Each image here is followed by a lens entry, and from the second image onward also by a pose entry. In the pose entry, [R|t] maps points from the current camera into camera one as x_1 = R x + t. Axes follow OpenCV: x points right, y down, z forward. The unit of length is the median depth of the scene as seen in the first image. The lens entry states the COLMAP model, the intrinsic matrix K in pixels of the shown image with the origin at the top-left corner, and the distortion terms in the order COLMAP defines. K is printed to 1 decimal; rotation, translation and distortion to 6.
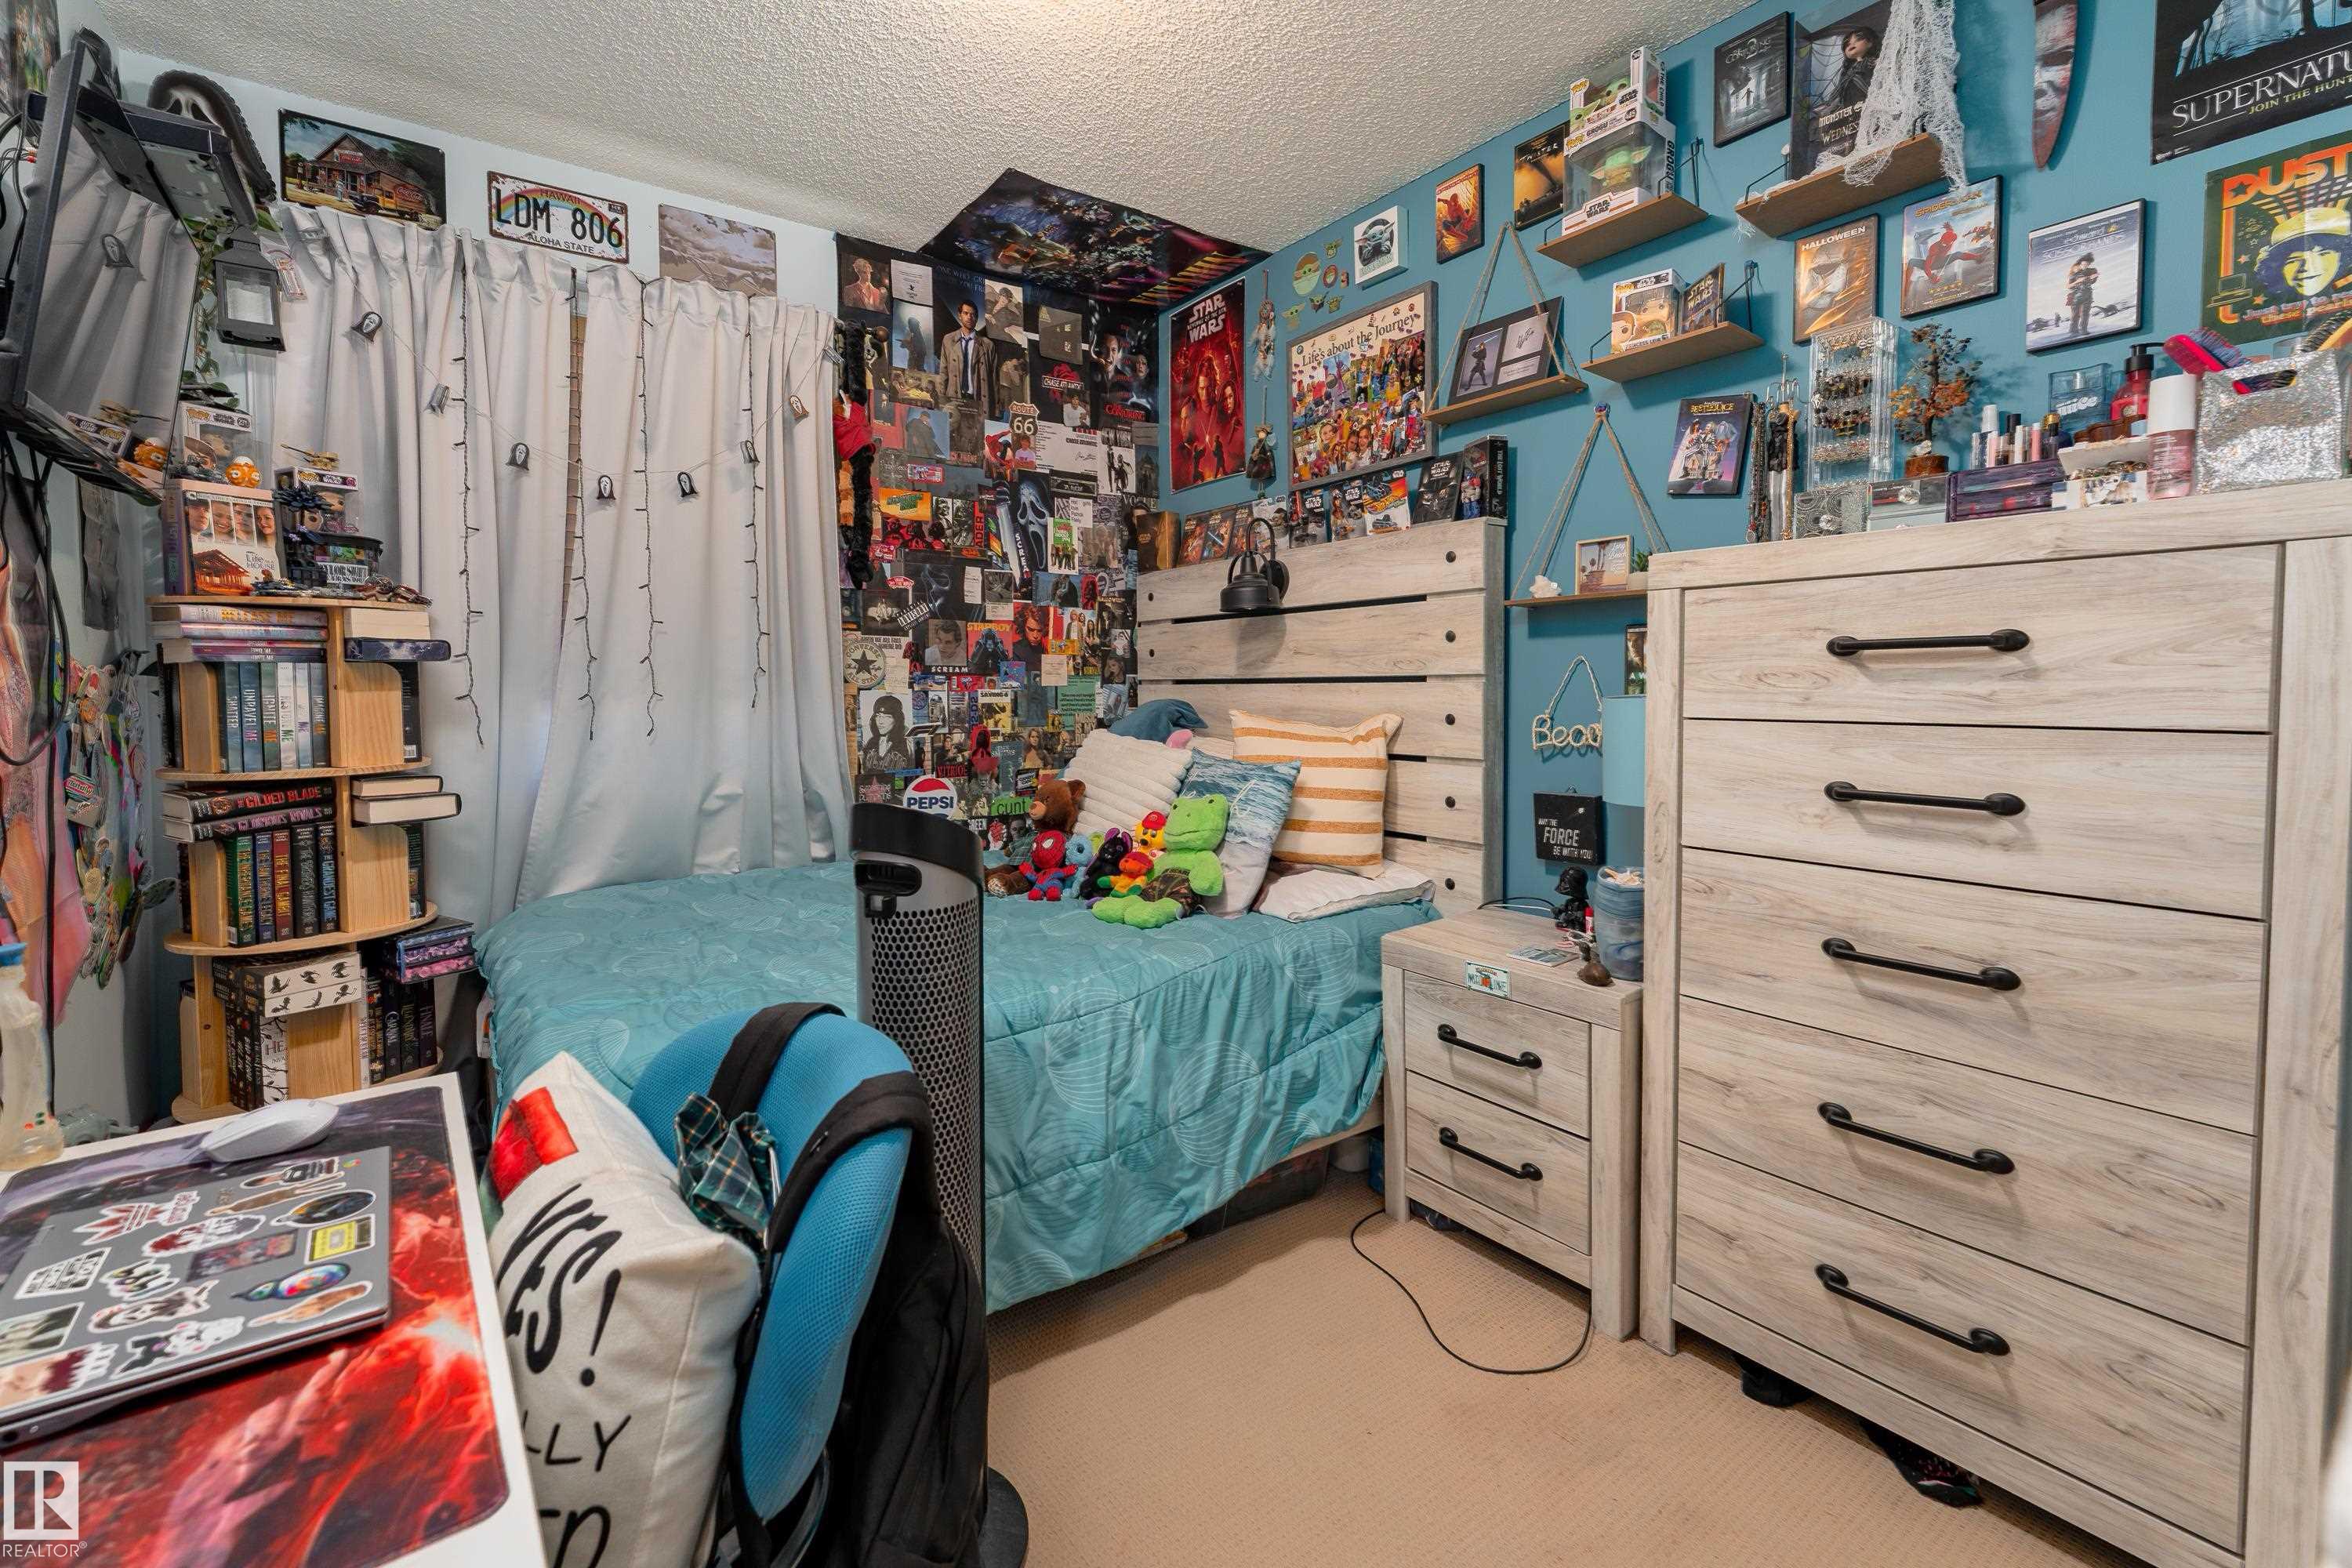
lens RADIAL K [[982.0, 0, 1133.0], [0, 982.0, 703.8], [0, 0, 1]] dist [0.001529, -0.000123]
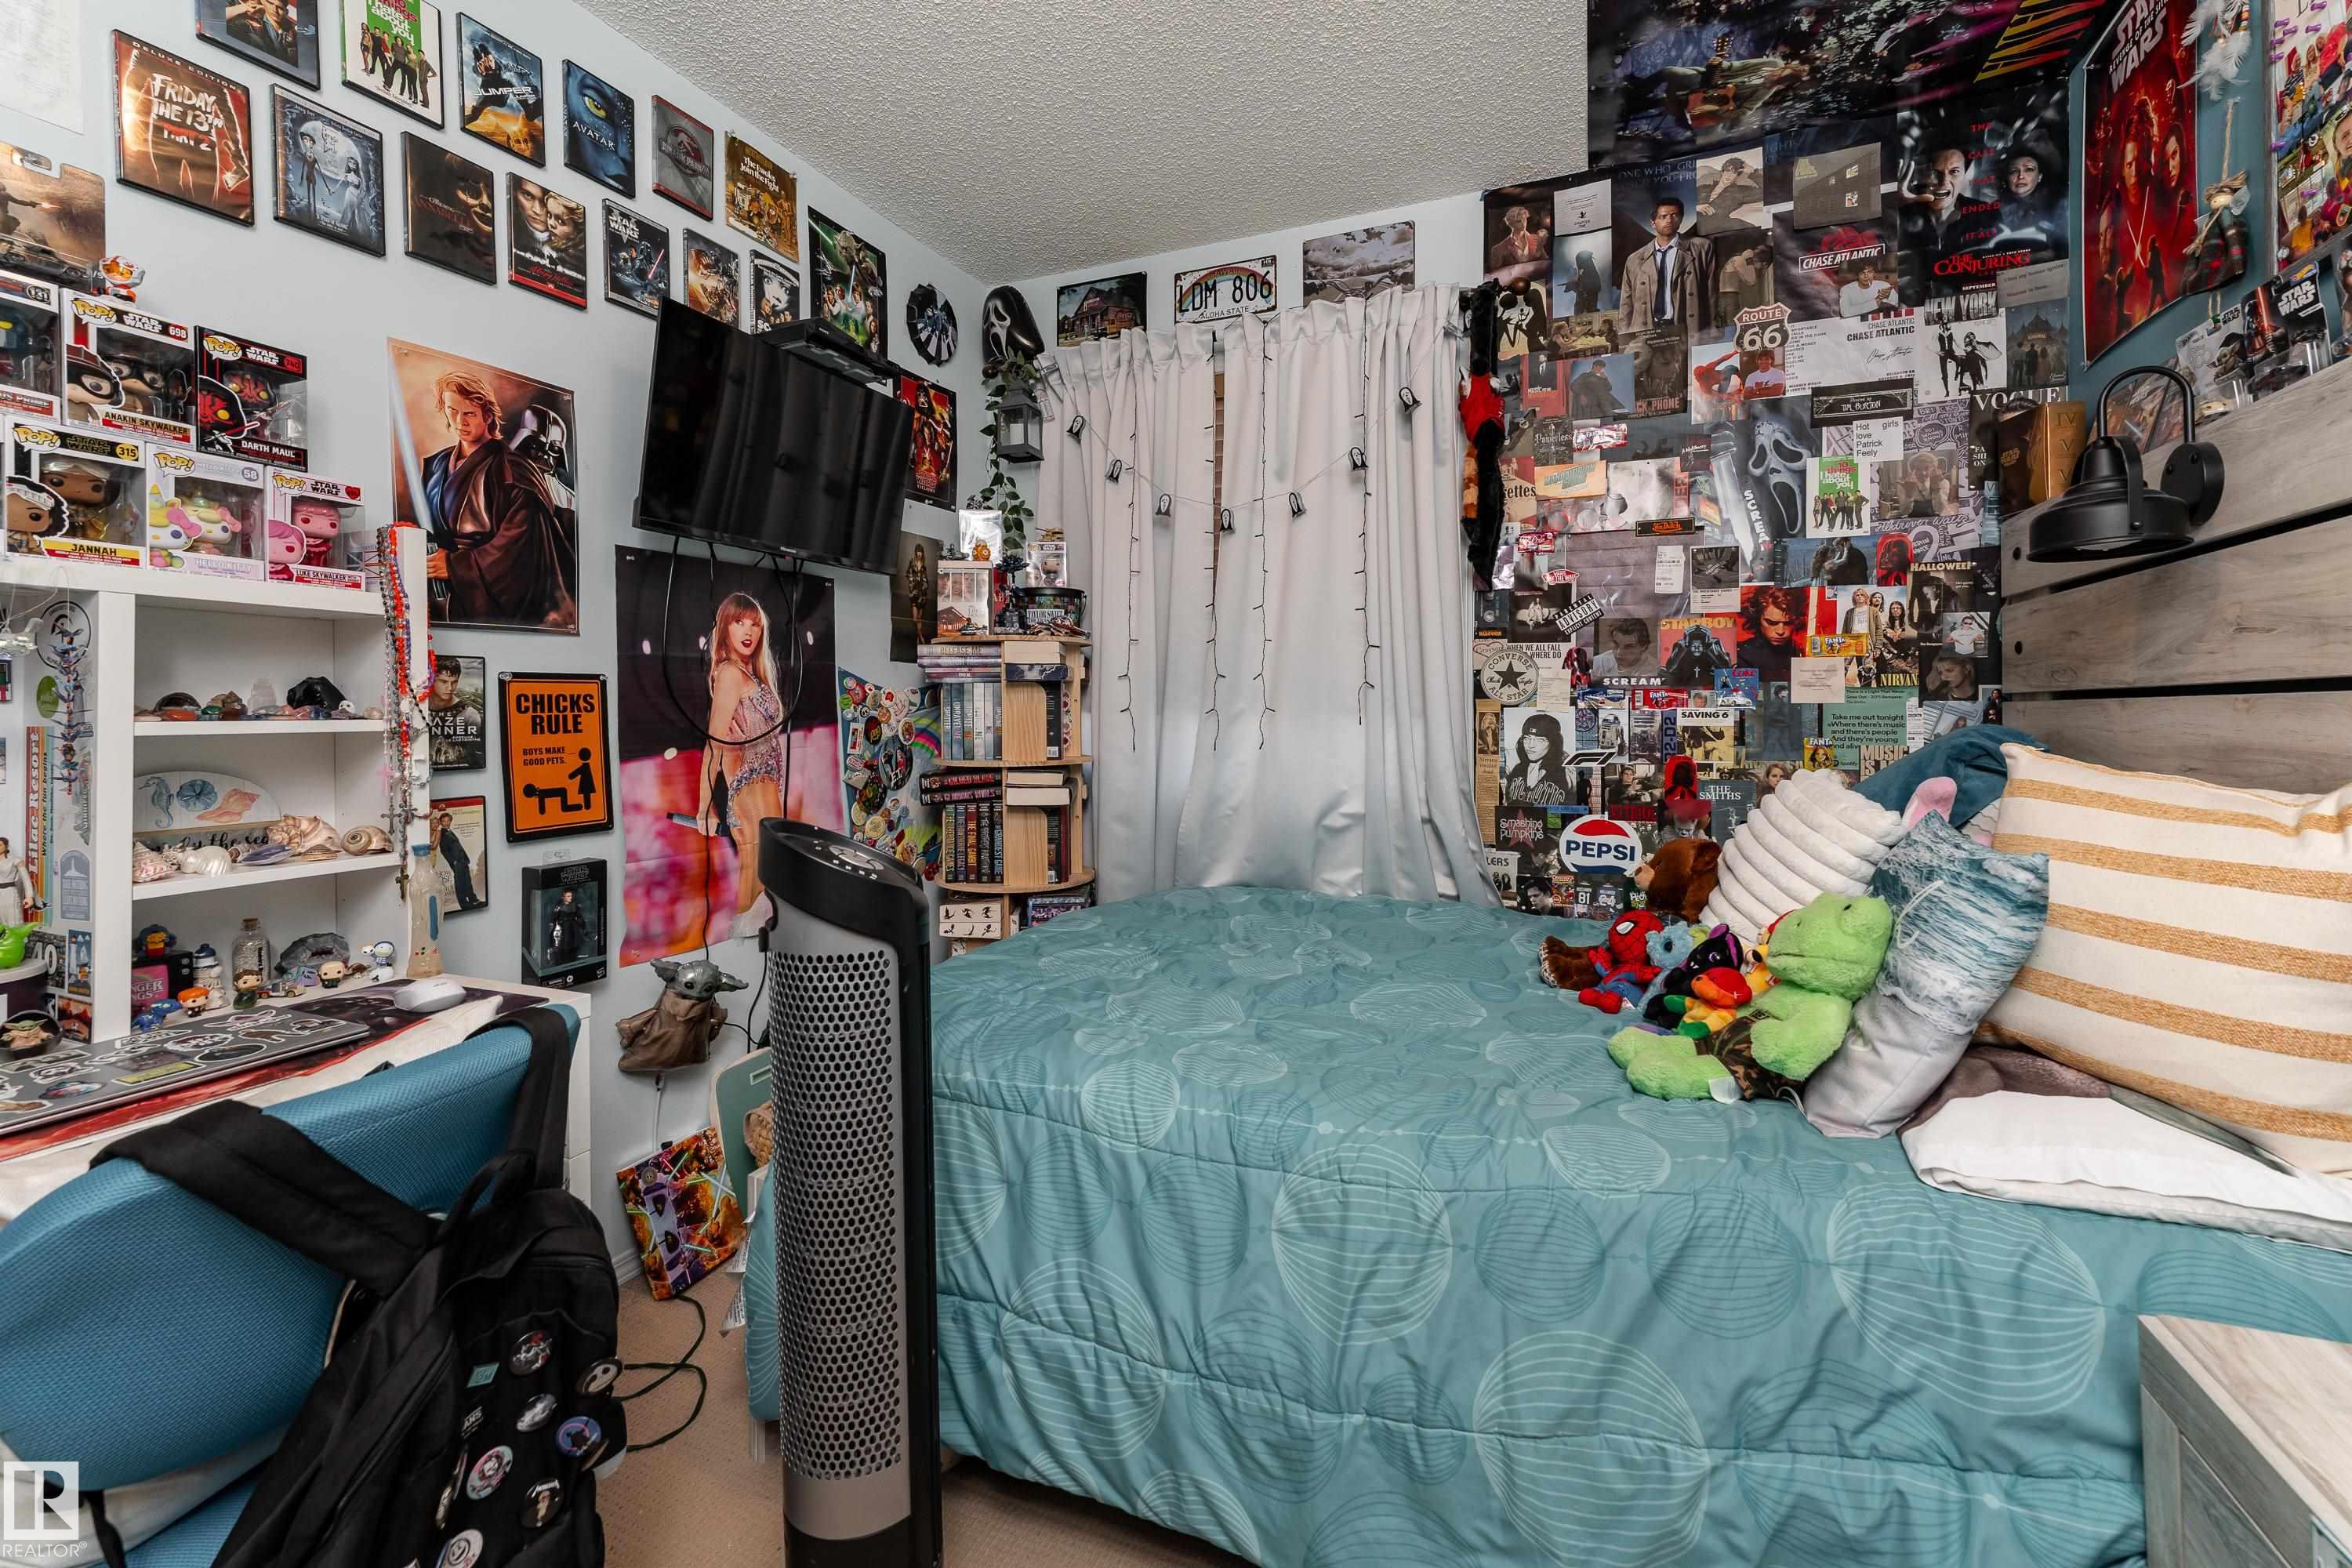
lens RADIAL K [[933.7, 0, 1177.5], [0, 933.7, 701.1], [0, 0, 1]] dist [0.000196, 0.000363]
pose [[0.554256, -0.002726, -0.832342, 0.231055], [-0.020004, 0.999662, -0.016595, -0.000029], [0.832106, 0.025848, 0.554014, 0.297594]]
